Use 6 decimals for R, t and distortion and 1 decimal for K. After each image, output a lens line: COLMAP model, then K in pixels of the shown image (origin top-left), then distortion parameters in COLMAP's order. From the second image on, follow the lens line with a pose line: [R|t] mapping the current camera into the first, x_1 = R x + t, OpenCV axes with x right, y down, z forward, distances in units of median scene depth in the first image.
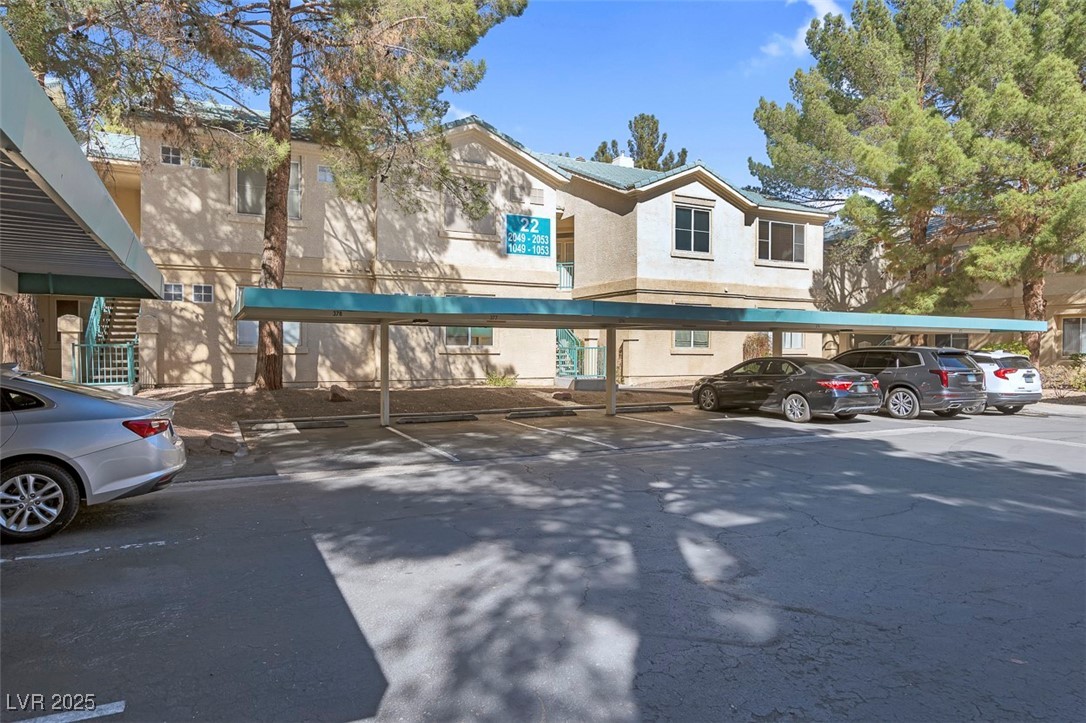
lens RADIAL K [[687.4, 0, 540.0], [0, 687.4, 353.7], [0, 0, 1]] dist [0.004311, 0.005358]
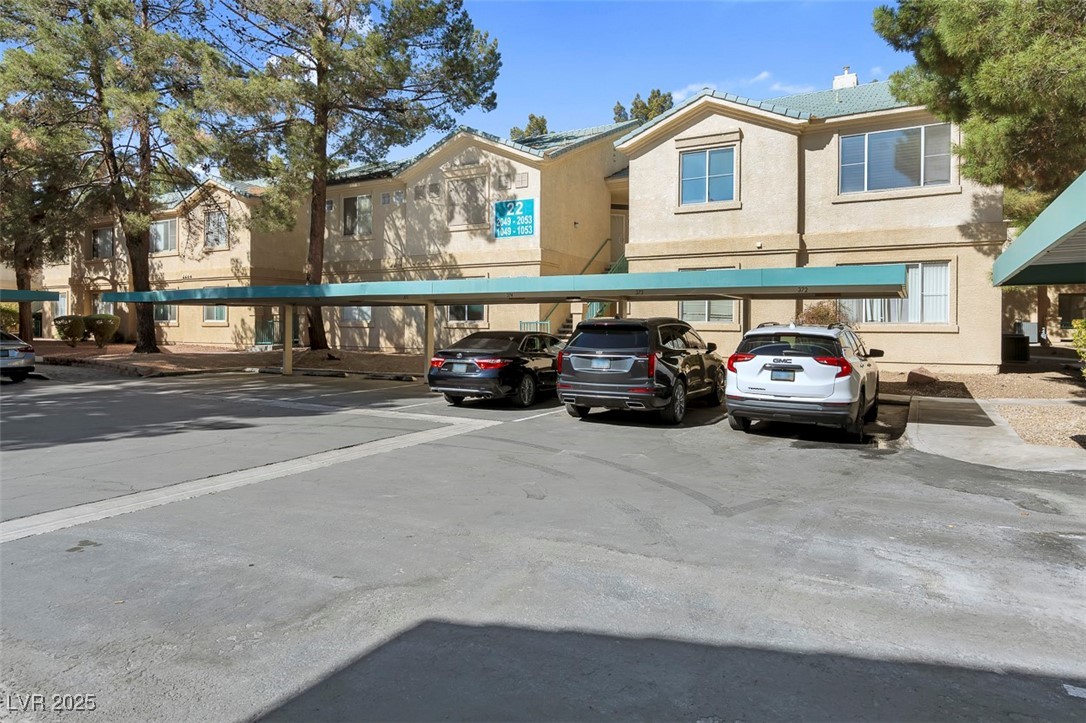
lens RADIAL K [[687.4, 0, 517.8], [0, 687.4, 325.7], [0, 0, 1]] dist [0.004311, 0.005358]
pose [[0.518460, -0.000727, -0.855102, 0.949027], [-0.009017, 0.999939, -0.006317, 0.002701], [0.855054, 0.010985, 0.518422, 0.472802]]
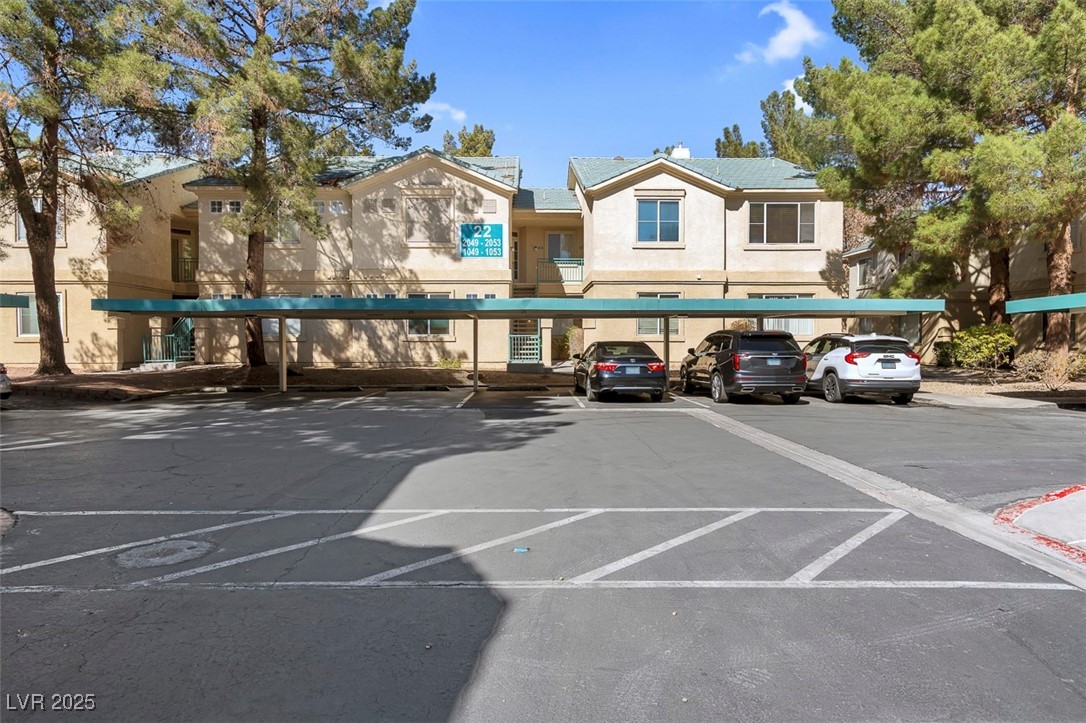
lens RADIAL K [[687.4, 0, 533.2], [0, 687.4, 358.8], [0, 0, 1]] dist [0.004311, 0.005358]
pose [[0.894228, 0.005108, -0.447583, 0.617253], [0.002128, 0.999875, 0.015664, 0.012524], [0.447608, -0.014960, 0.894105, -0.012044]]
